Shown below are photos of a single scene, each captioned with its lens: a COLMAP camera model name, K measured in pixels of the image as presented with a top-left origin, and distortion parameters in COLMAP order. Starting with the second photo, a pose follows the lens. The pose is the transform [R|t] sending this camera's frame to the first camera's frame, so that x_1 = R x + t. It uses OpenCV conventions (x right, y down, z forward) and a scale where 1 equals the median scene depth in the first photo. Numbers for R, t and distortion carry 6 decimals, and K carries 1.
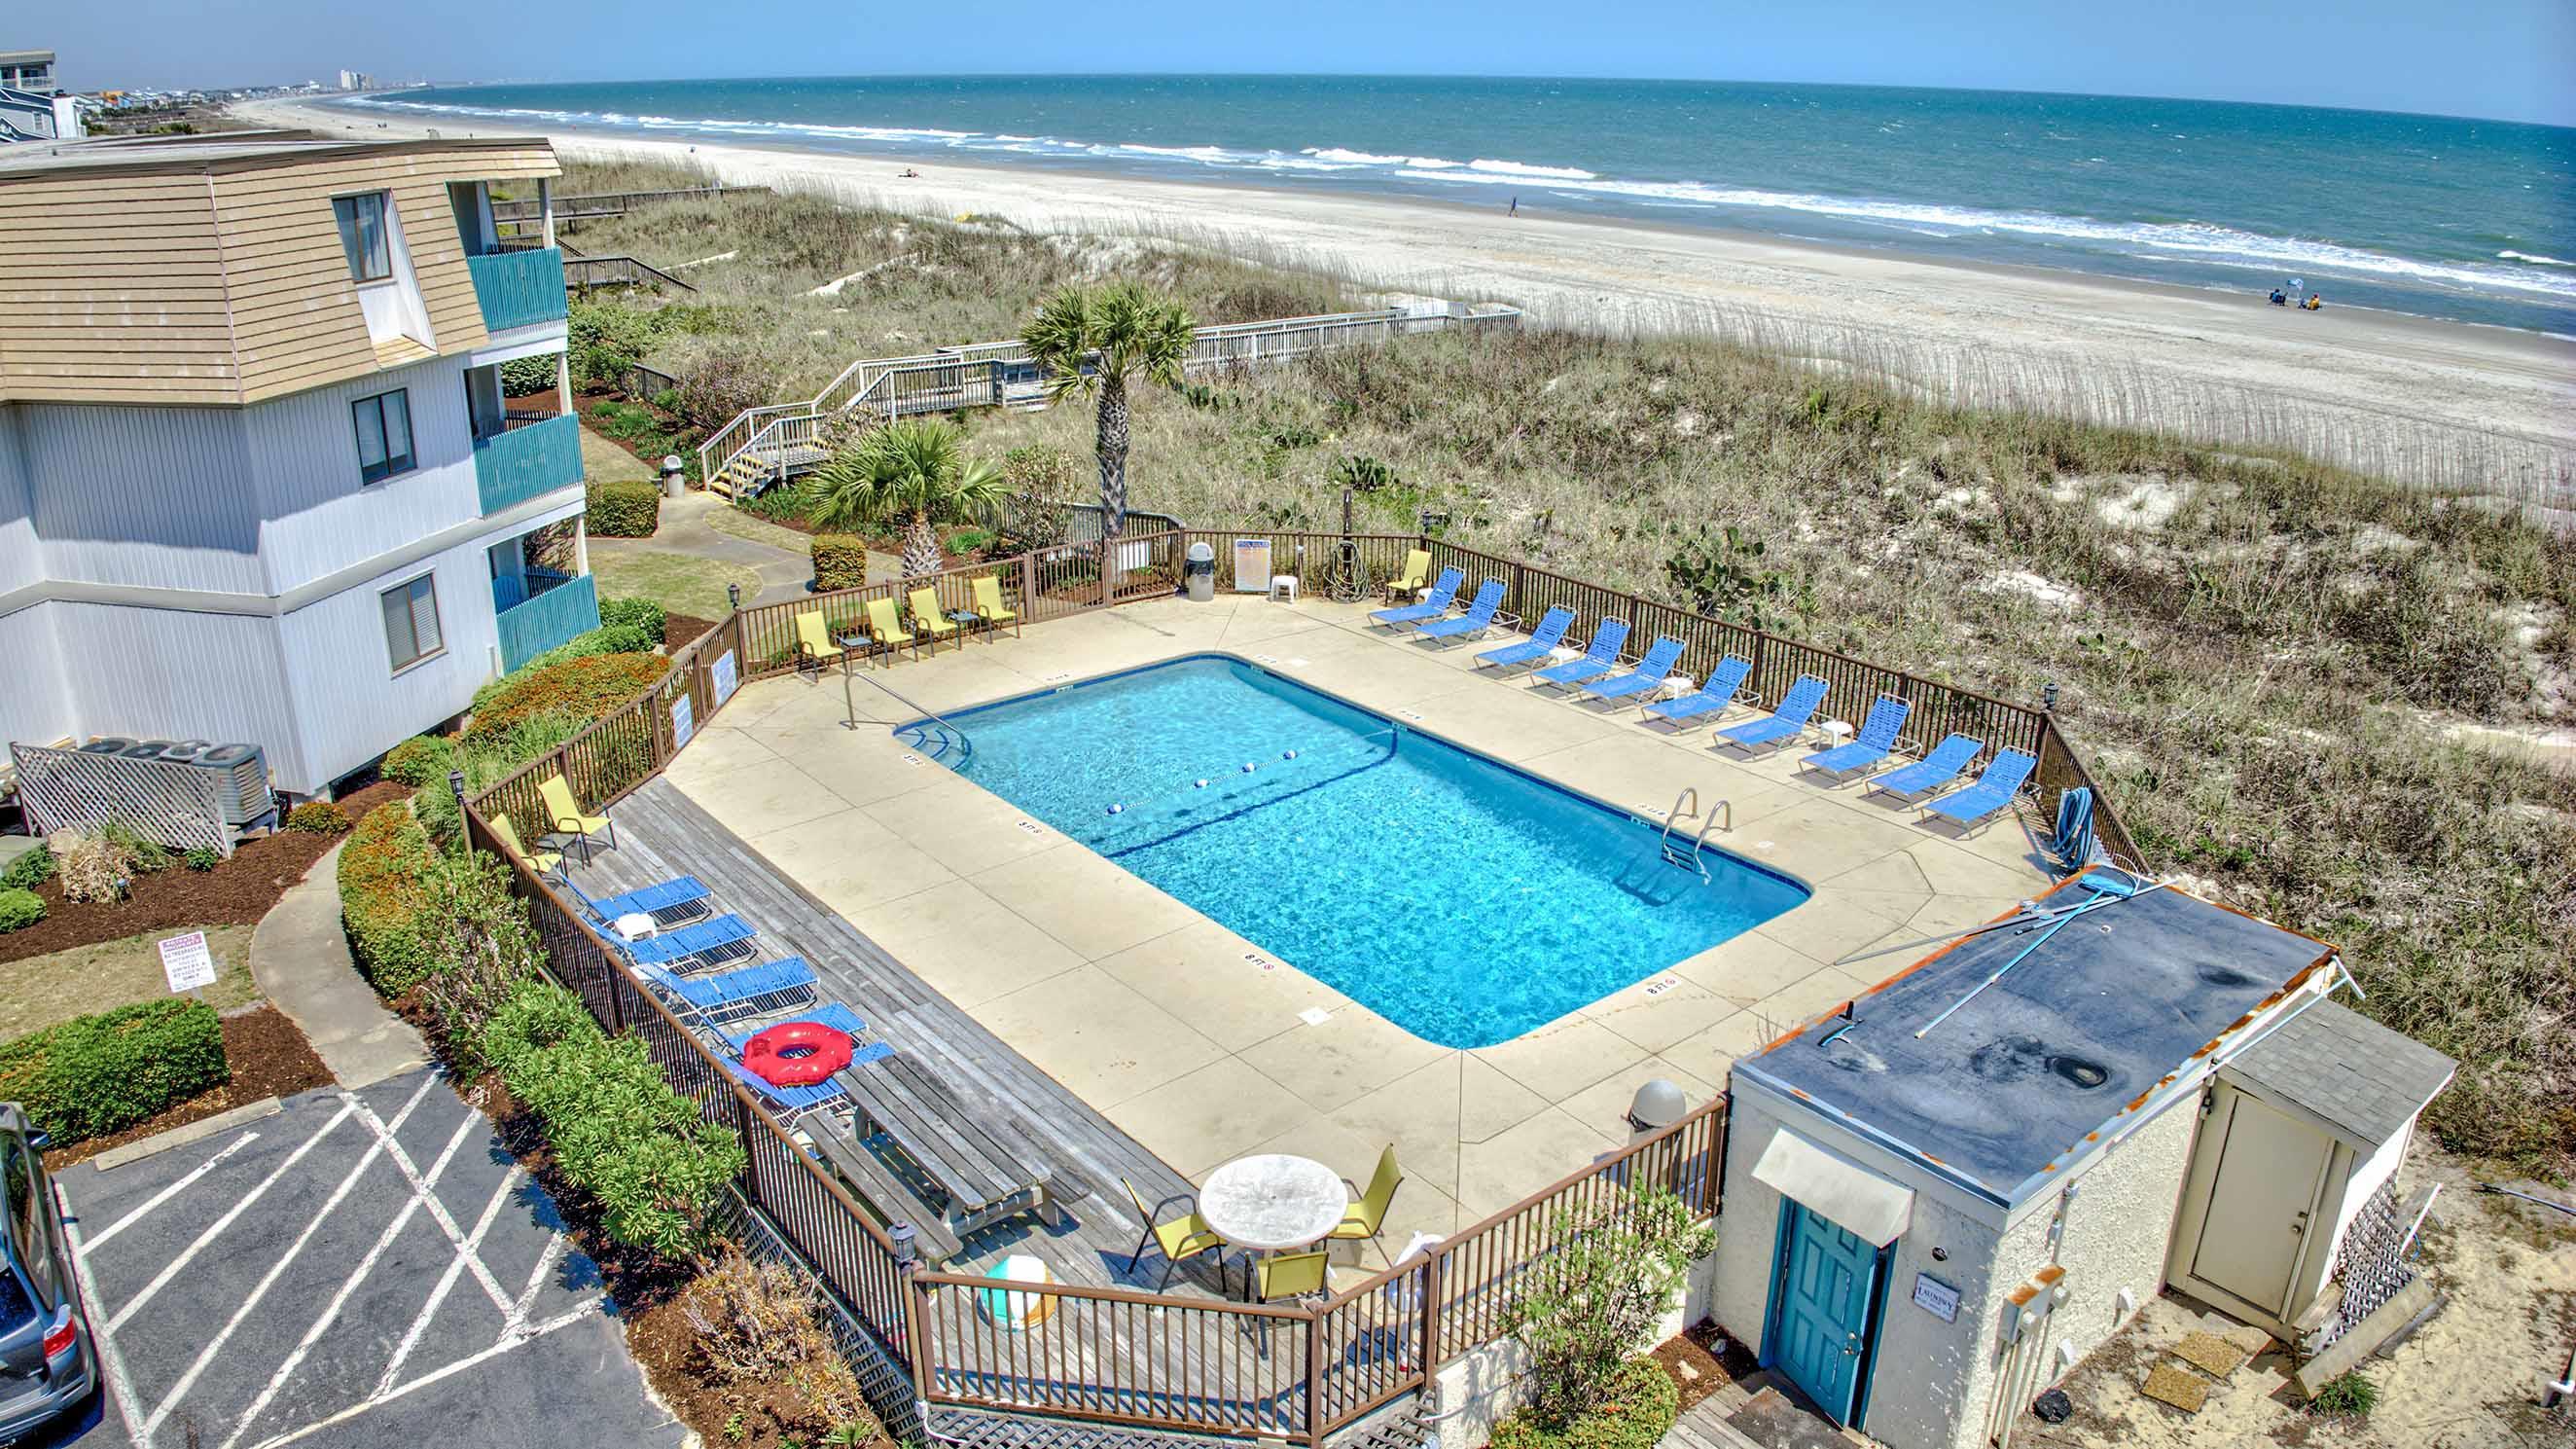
lens RADIAL K [[1813.9, 0, 1297.1], [0, 1813.9, 720.7], [0, 0, 1]] dist [-0.106506, -0.011168]
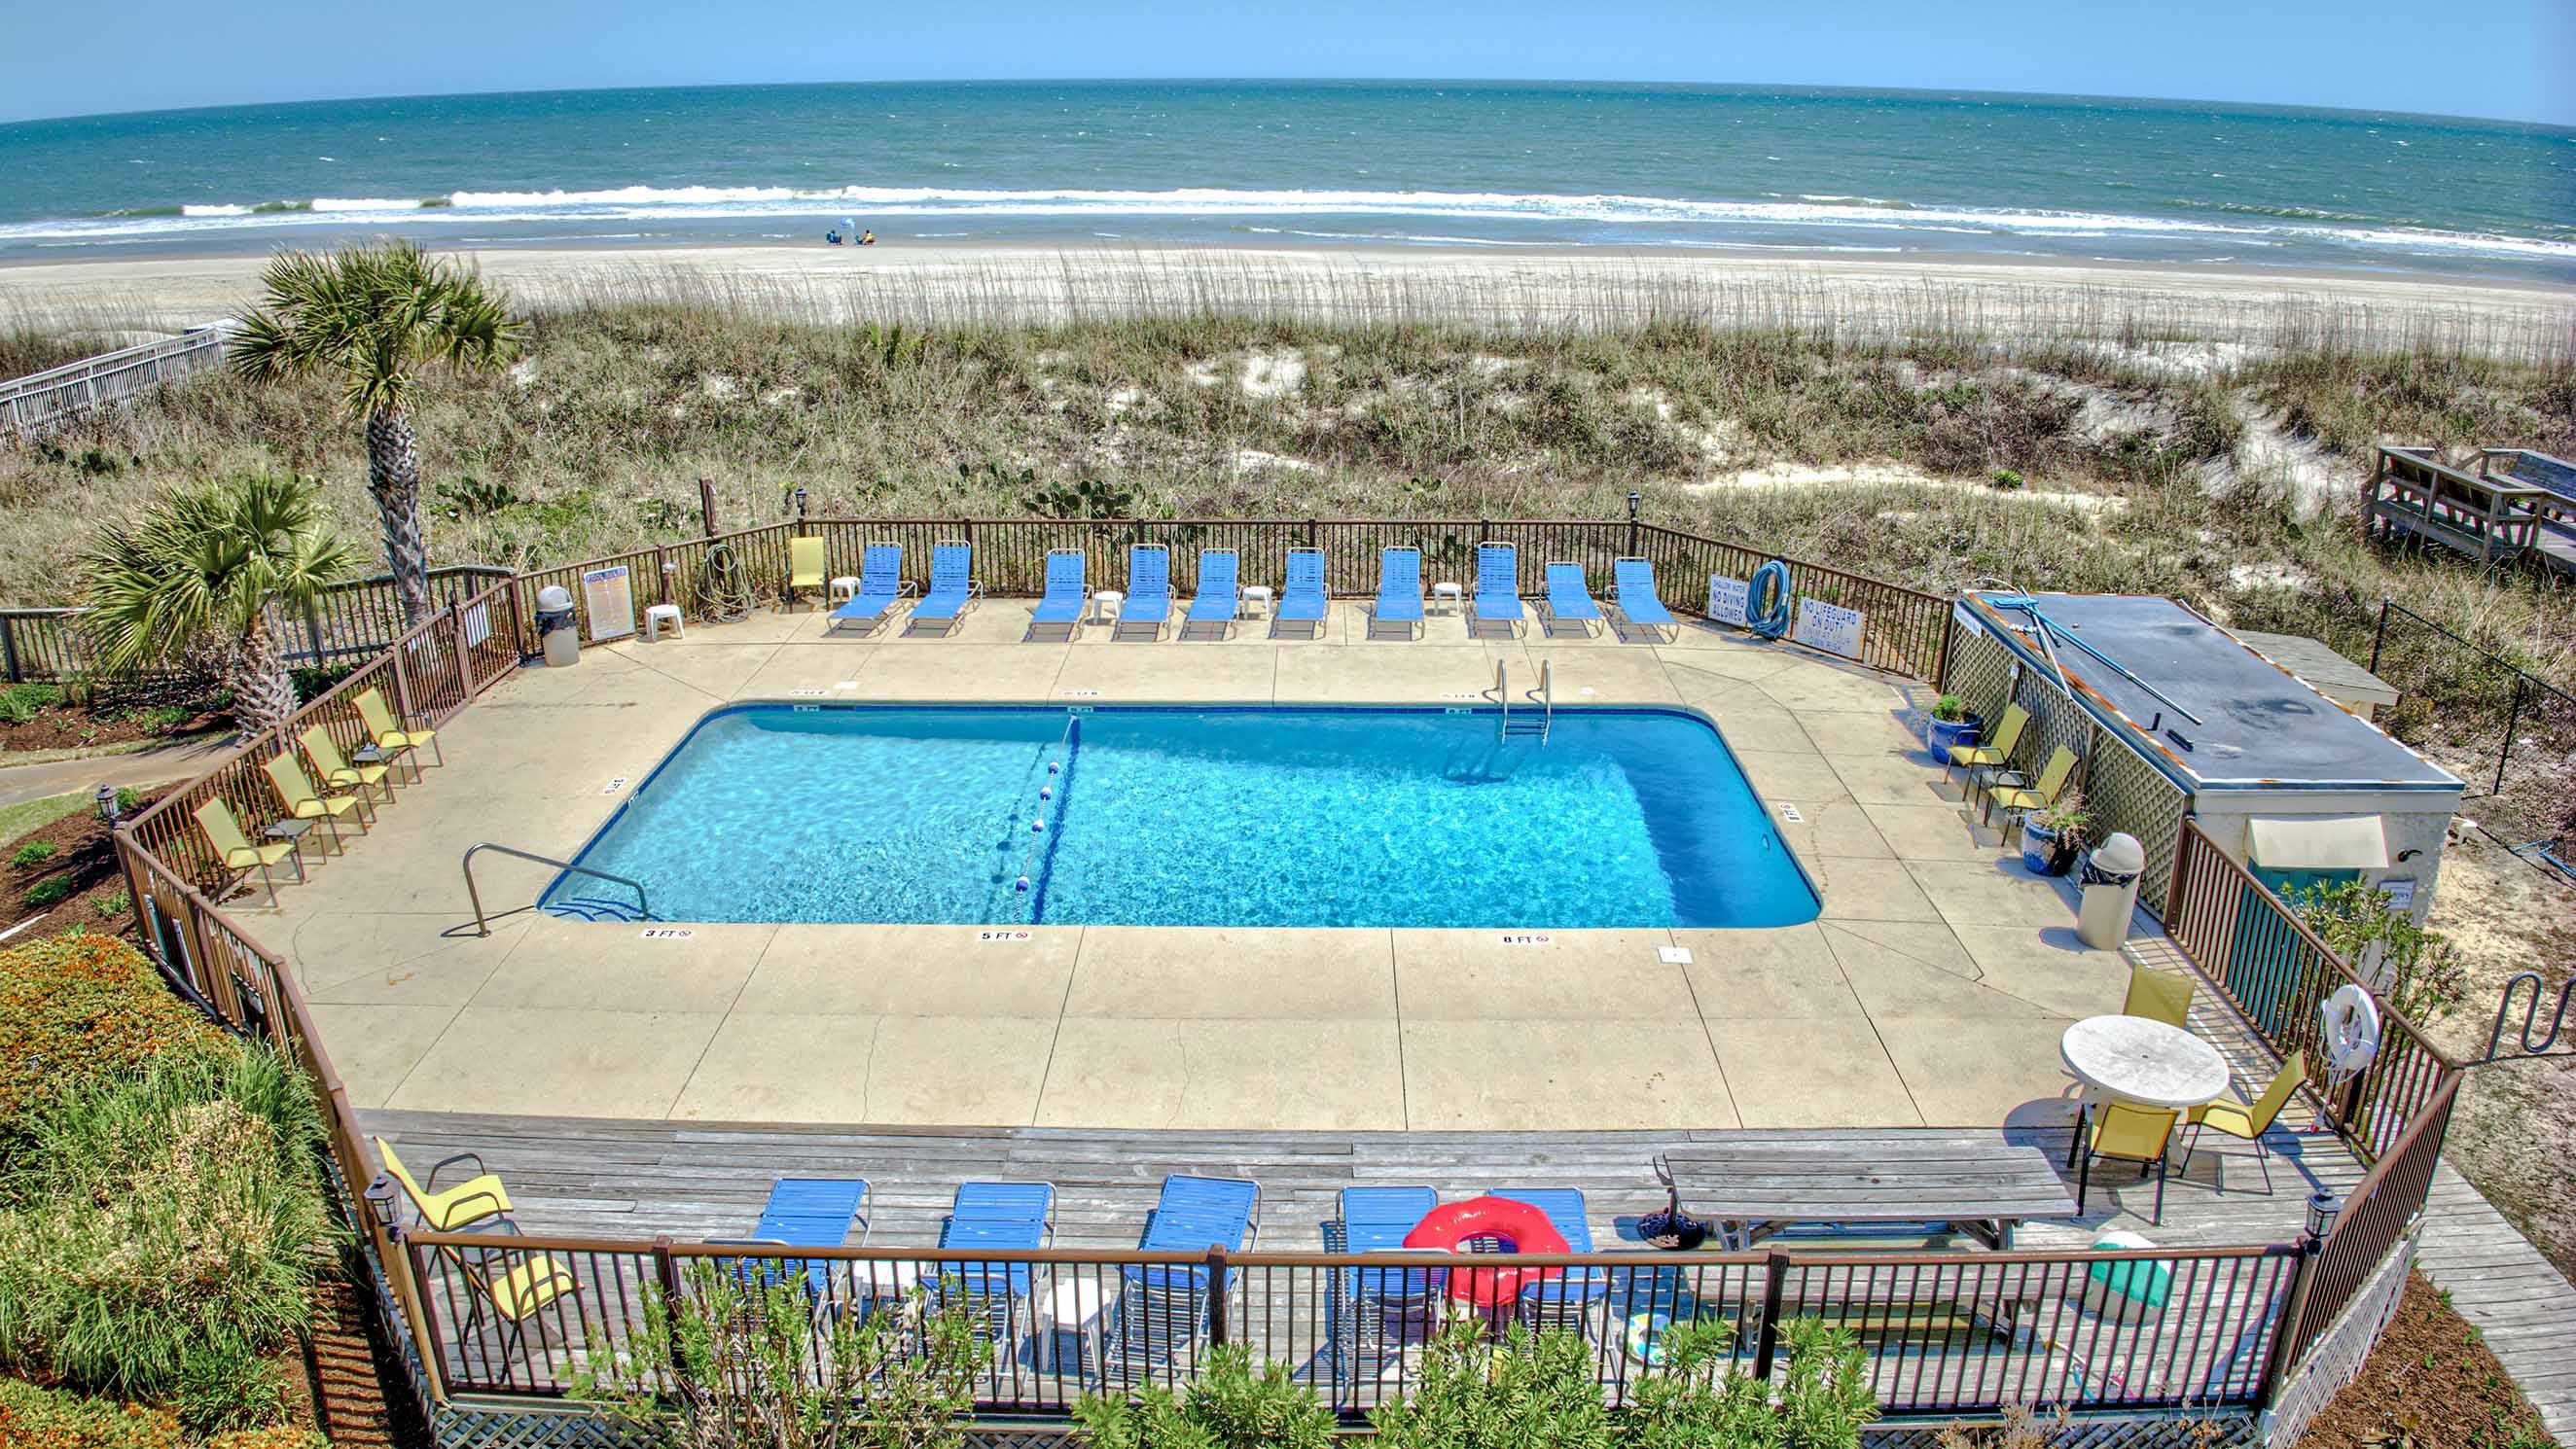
lens RADIAL K [[1813.3, 0, 1297.1], [0, 1813.3, 720.7], [0, 0, 1]] dist [-0.106506, -0.011168]
pose [[0.637544, -0.263192, 0.724064, -0.440058], [0.262291, 0.957843, 0.117219, -0.057497], [-0.724390, 0.115184, 0.679699, 0.338645]]
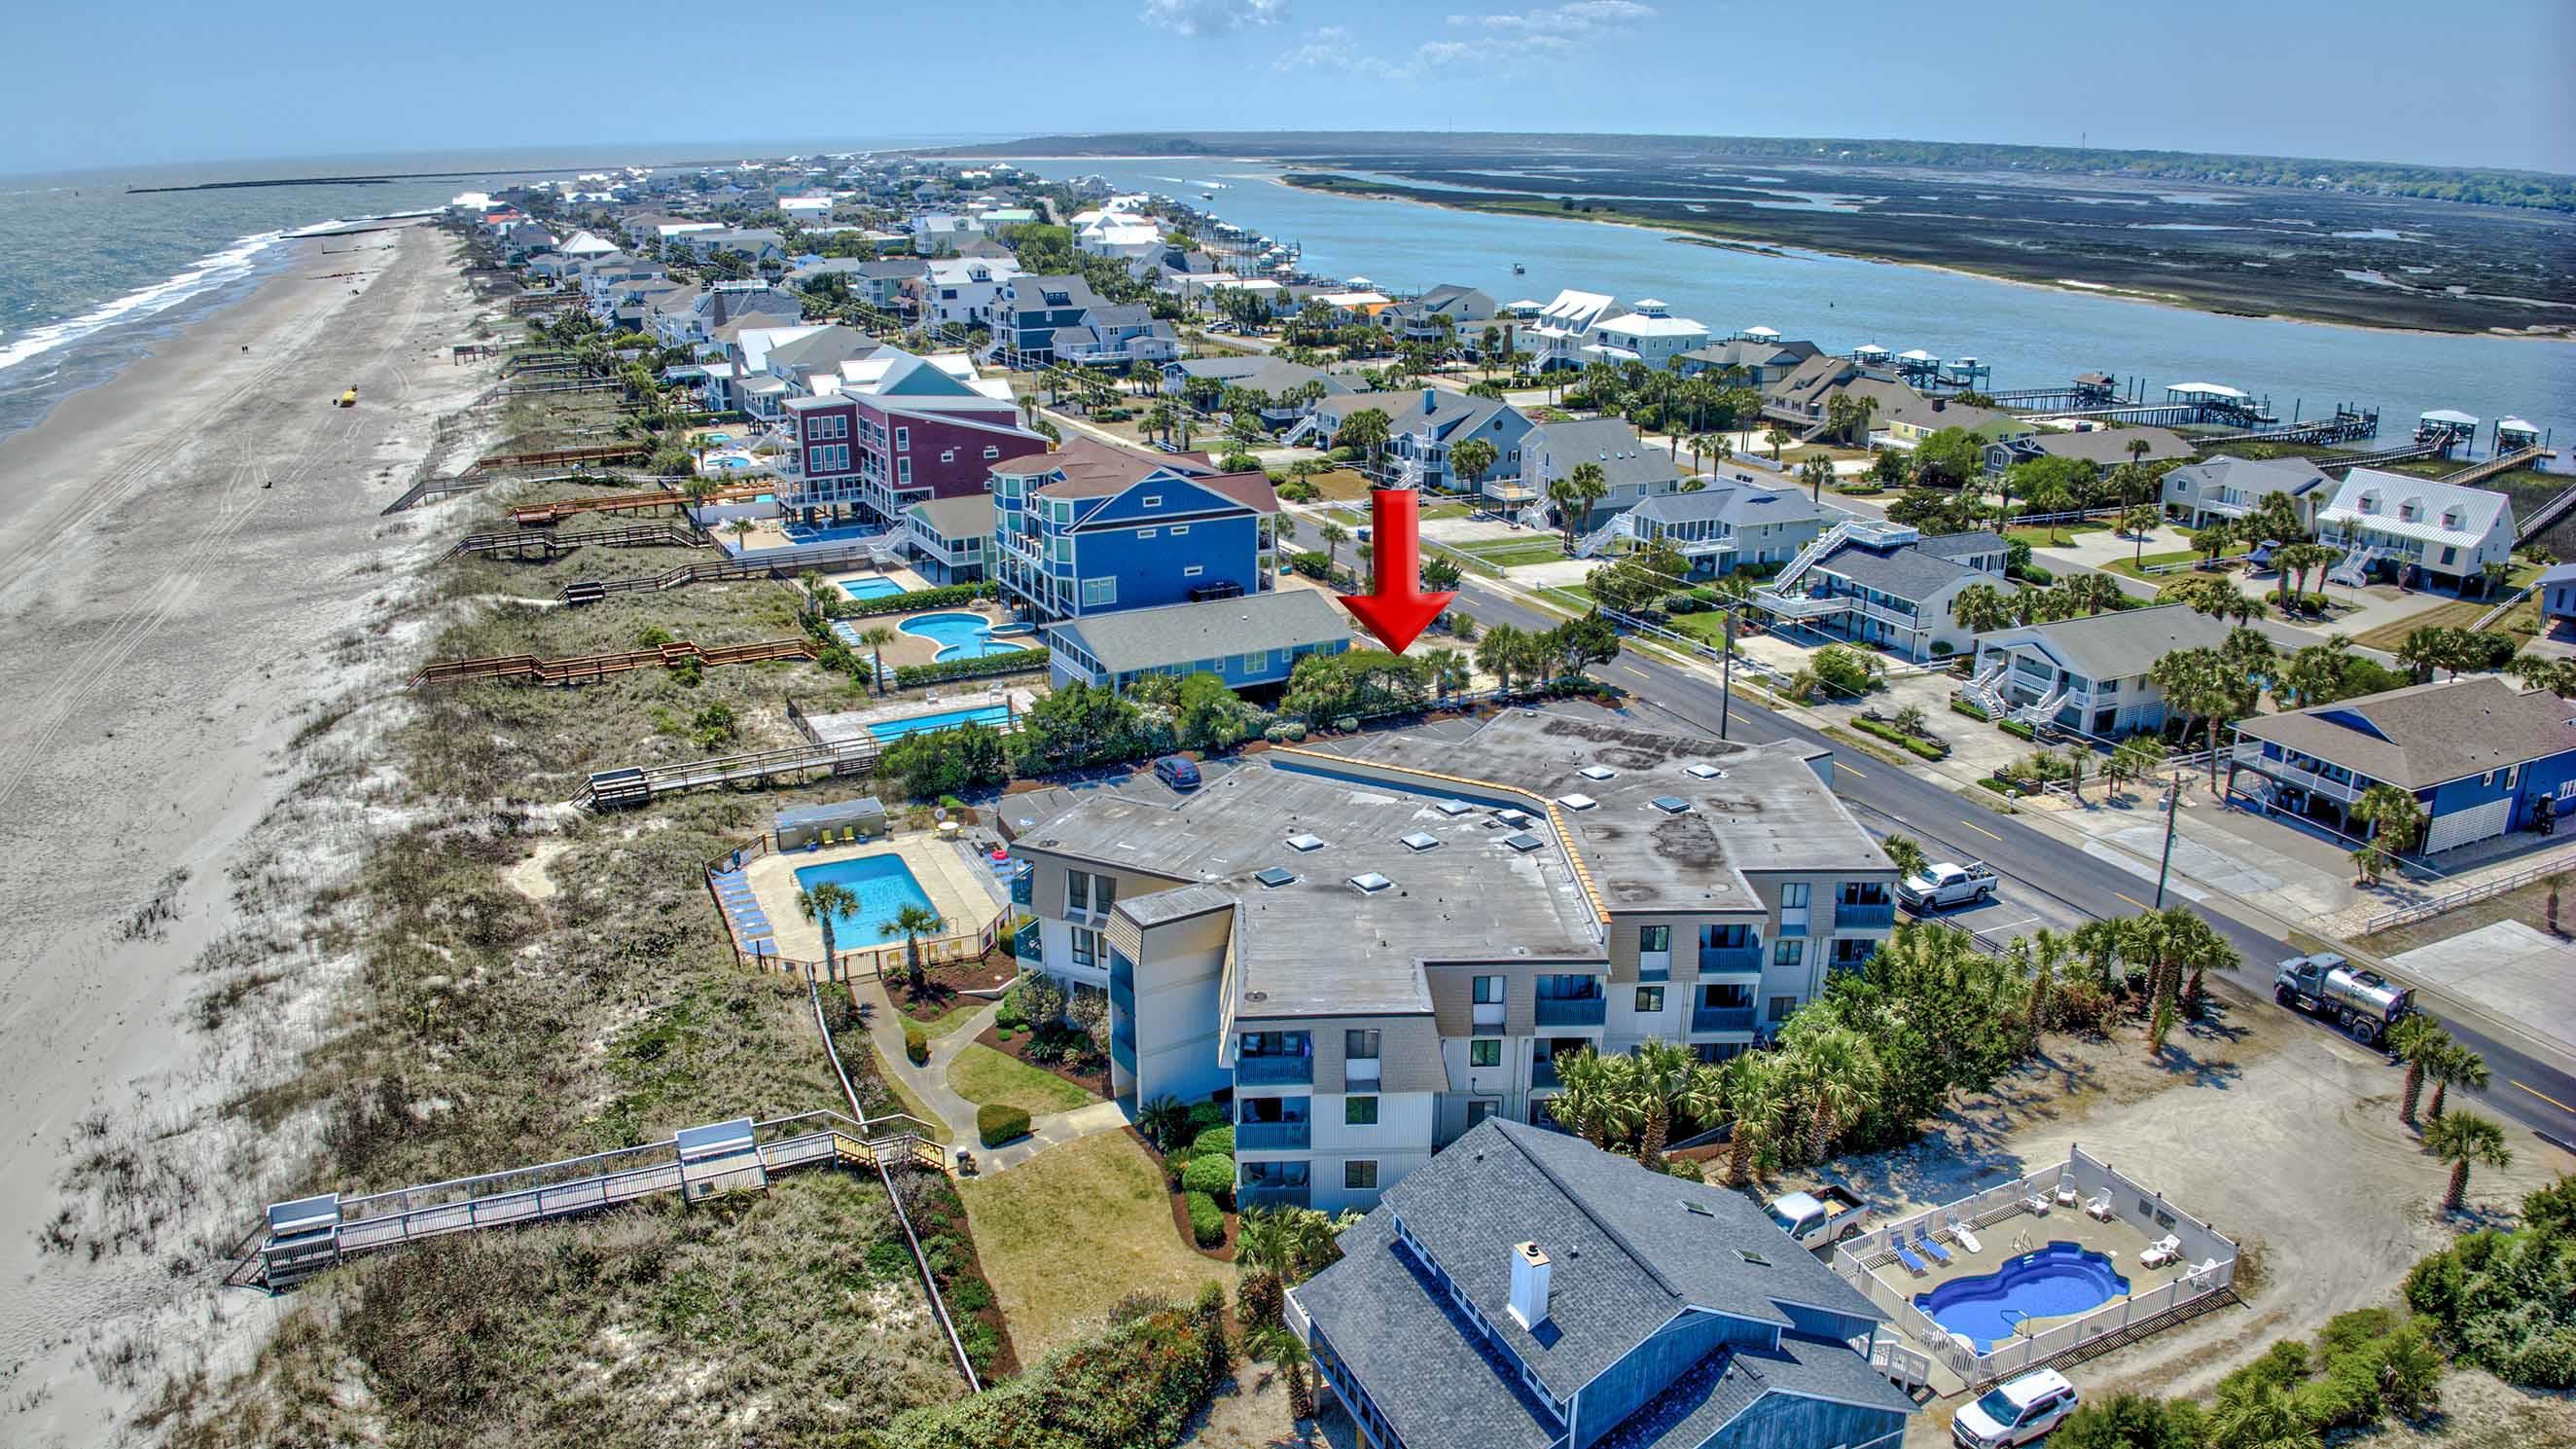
lens RADIAL K [[1813.9, 0, 1297.1], [0, 1813.9, 720.7], [0, 0, 1]] dist [-0.106506, -0.011168]
pose [[-0.970302, -0.080205, 0.228215, -1.525421], [0.077928, 0.789494, 0.608791, -2.222238], [-0.229002, 0.608495, -0.759797, 2.992582]]
